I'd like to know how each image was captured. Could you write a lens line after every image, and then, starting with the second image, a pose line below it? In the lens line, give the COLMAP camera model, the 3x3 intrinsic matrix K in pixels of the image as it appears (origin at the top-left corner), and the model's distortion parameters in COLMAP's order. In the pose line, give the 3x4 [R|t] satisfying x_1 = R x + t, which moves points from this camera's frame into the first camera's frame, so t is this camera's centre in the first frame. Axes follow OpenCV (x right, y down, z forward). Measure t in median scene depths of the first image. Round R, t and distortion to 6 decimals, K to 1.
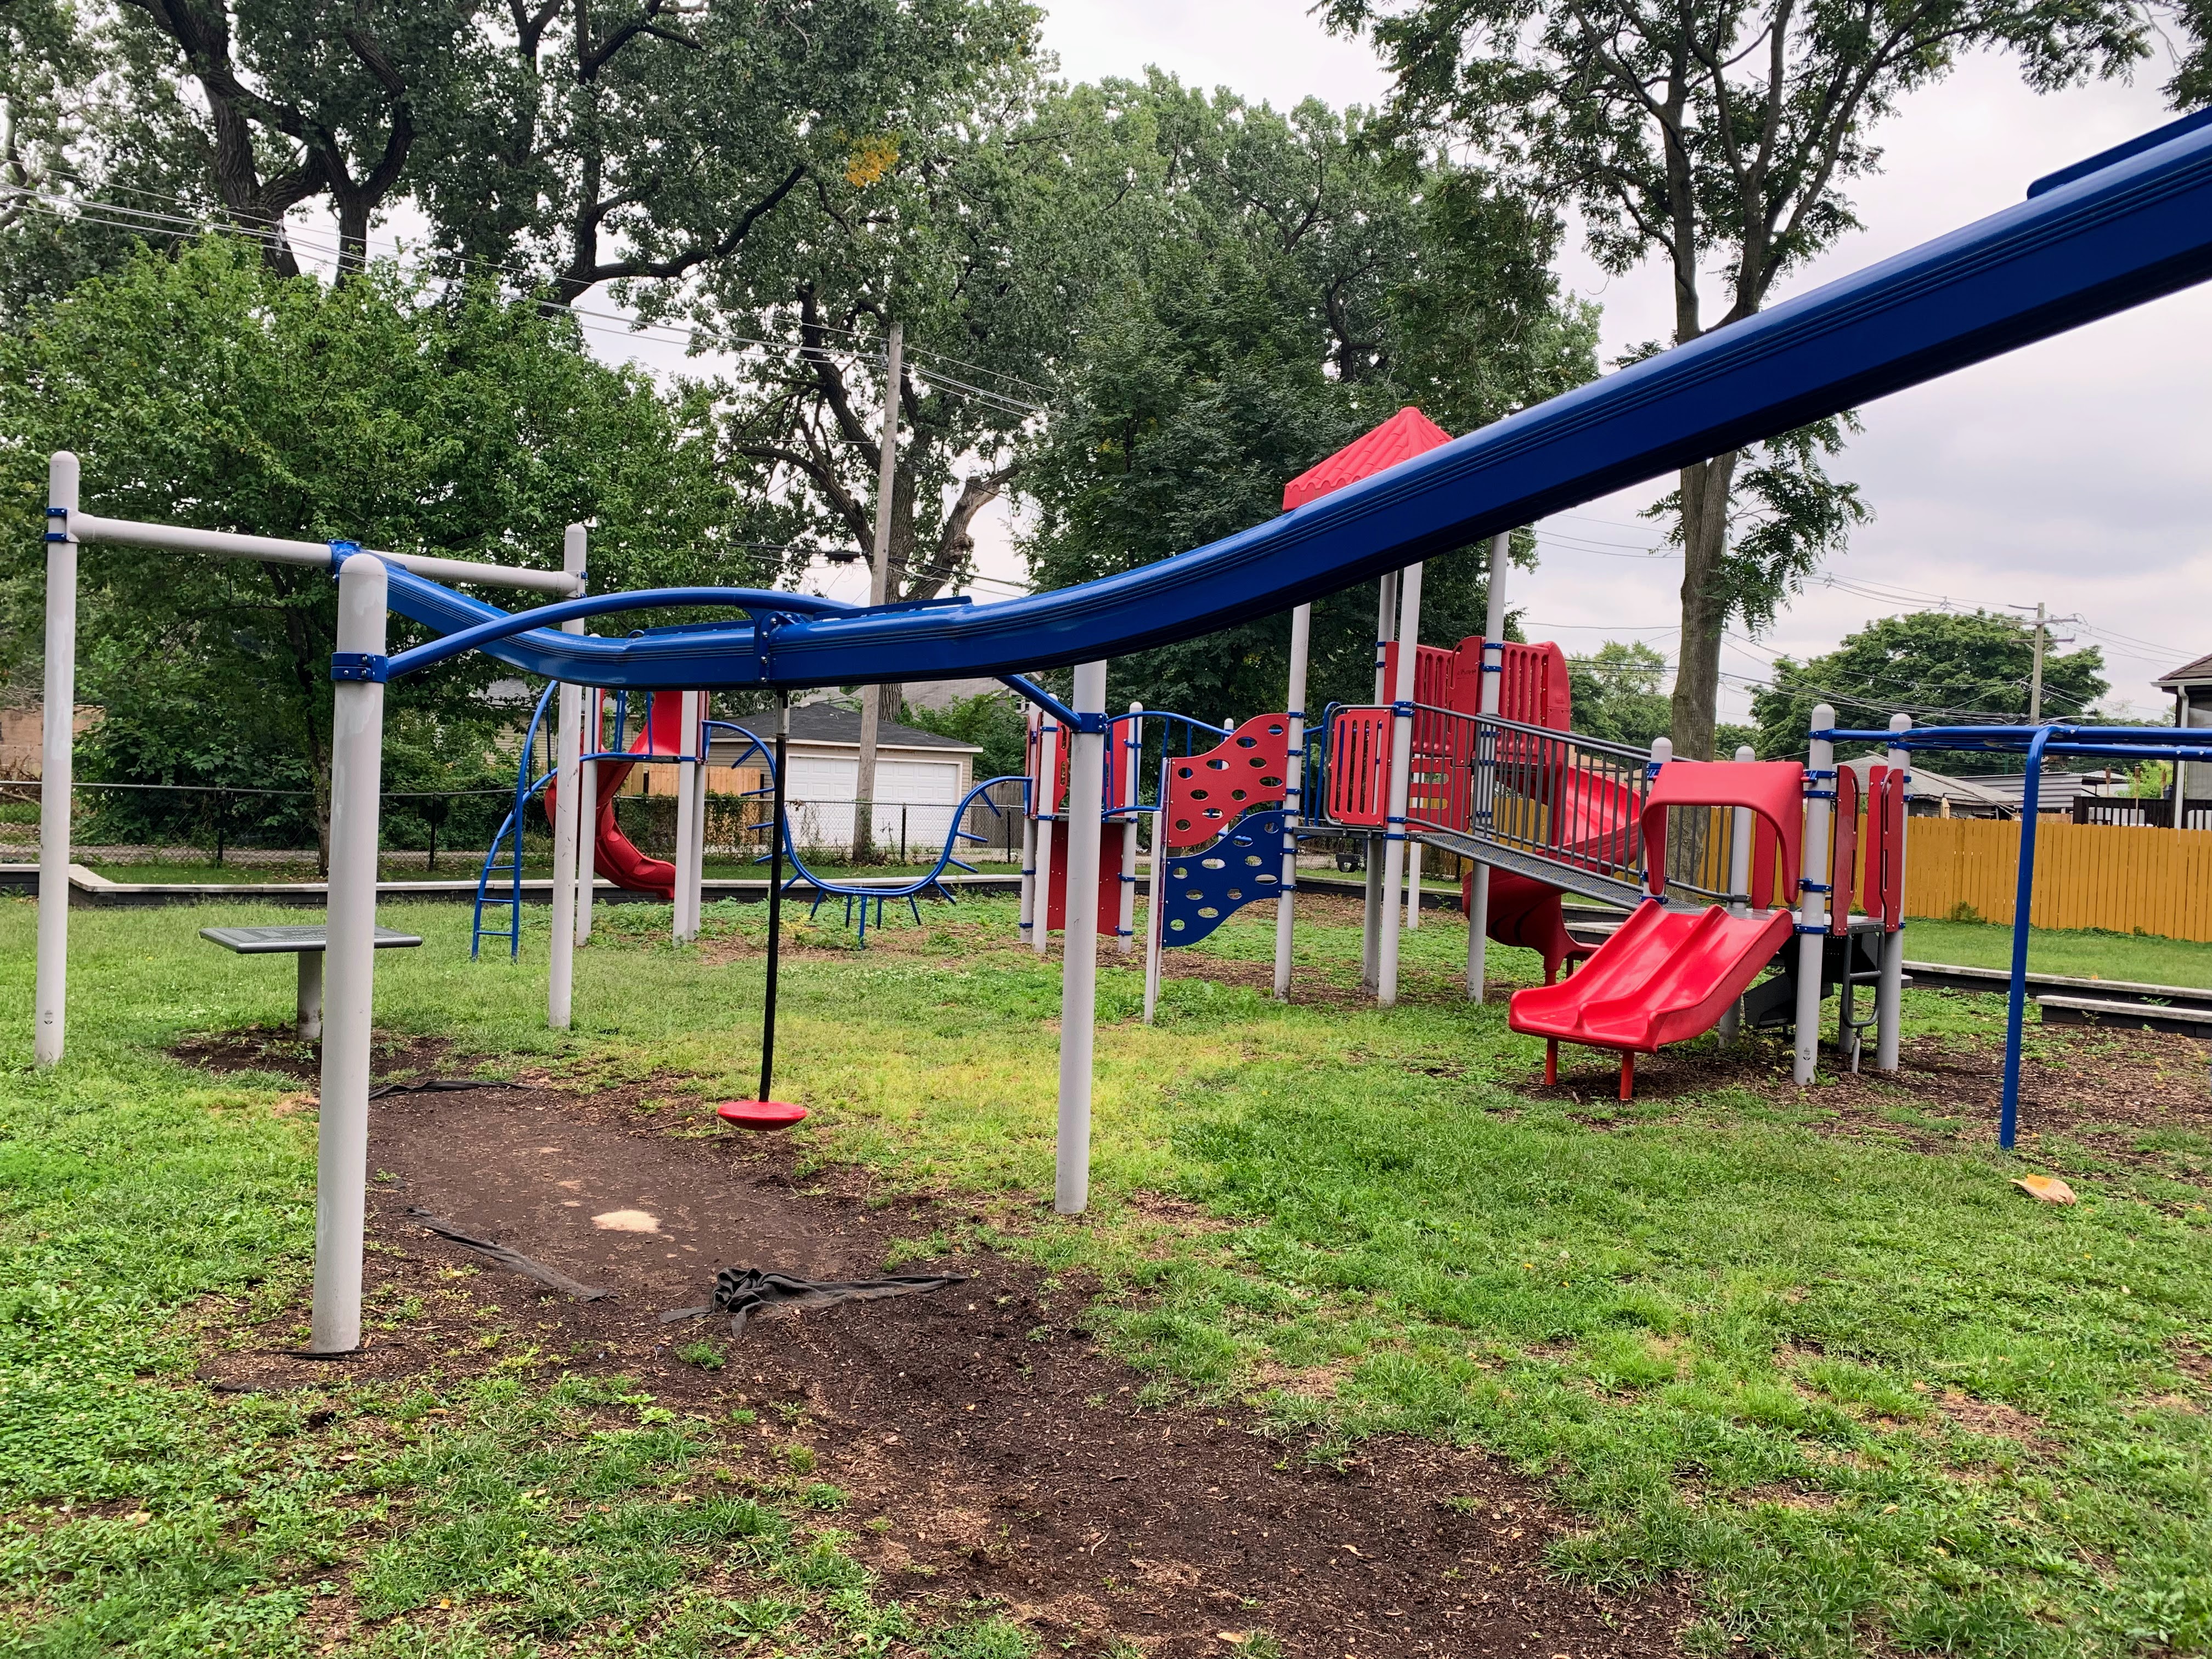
lens RADIAL K [[1771.0, 0, 1106.0], [0, 1771.0, 829.5], [0, 0, 1]] dist [0.093445, -0.087759]
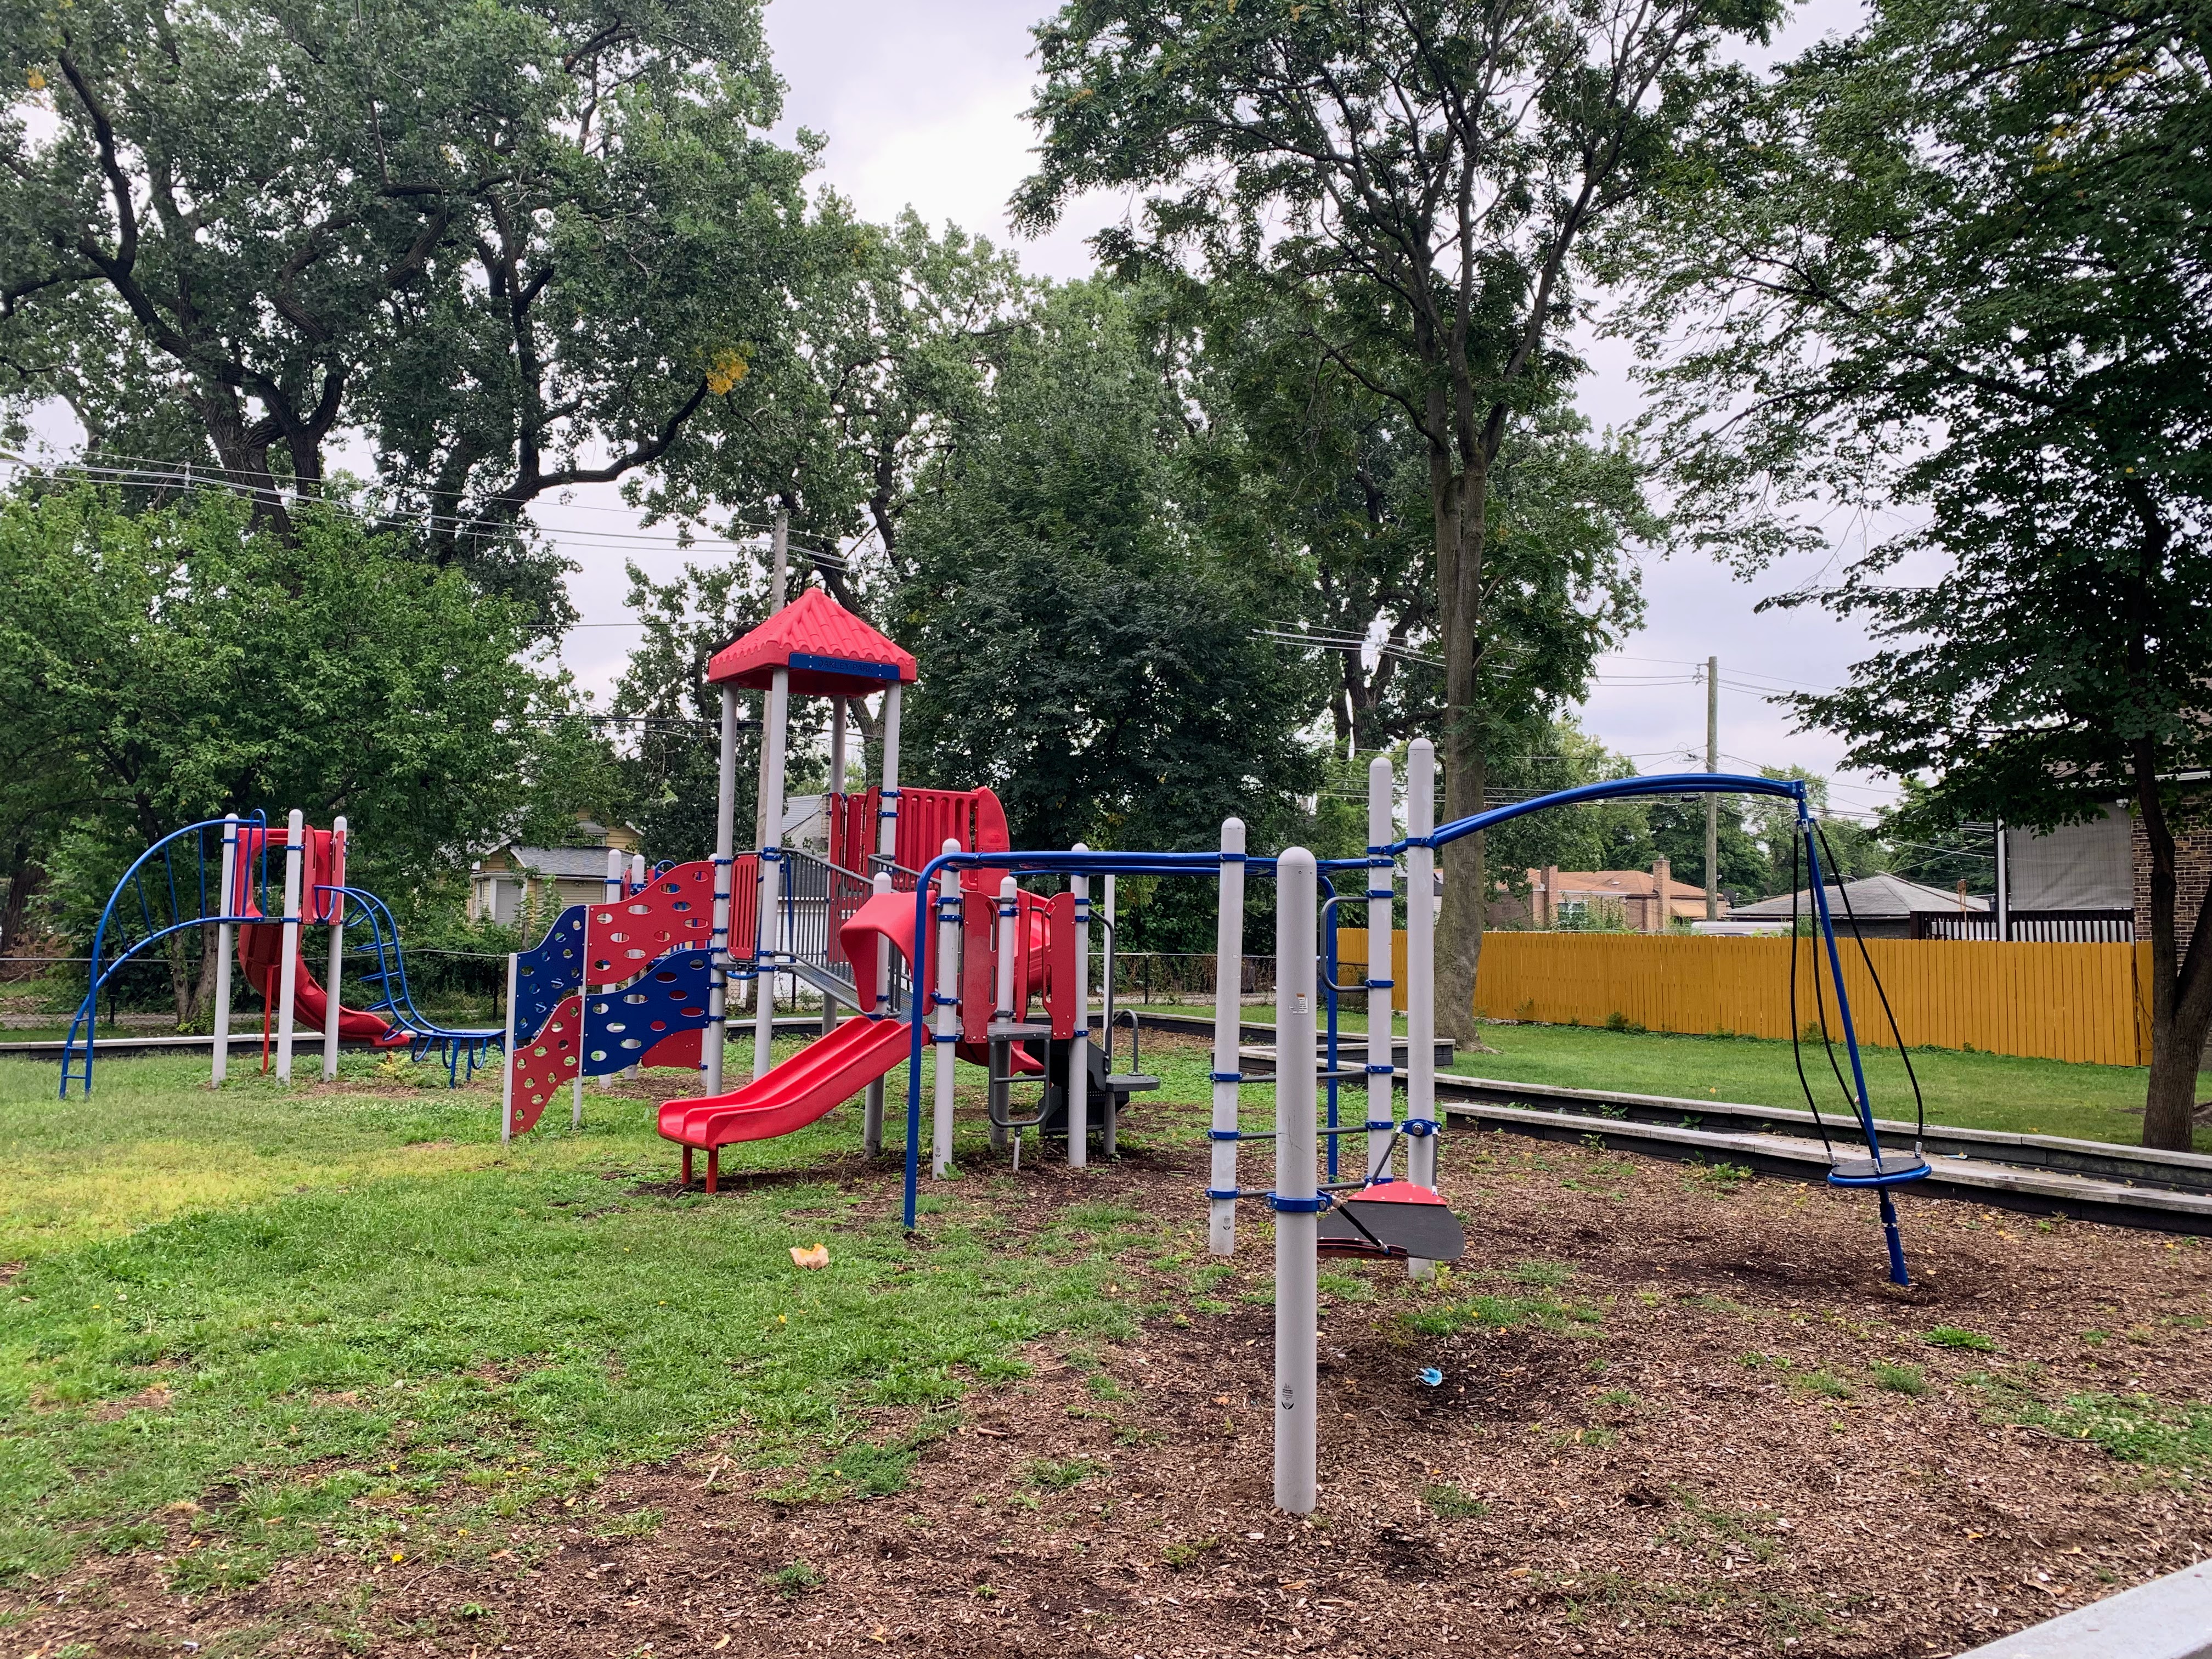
lens RADIAL K [[1771.0, 0, 1106.0], [0, 1771.0, 829.5], [0, 0, 1]] dist [0.093445, -0.087759]
pose [[0.990380, -0.039719, -0.132551, 0.433922], [0.028621, 0.996003, -0.084605, 0.014237], [0.135381, 0.079998, 0.987559, -0.060948]]
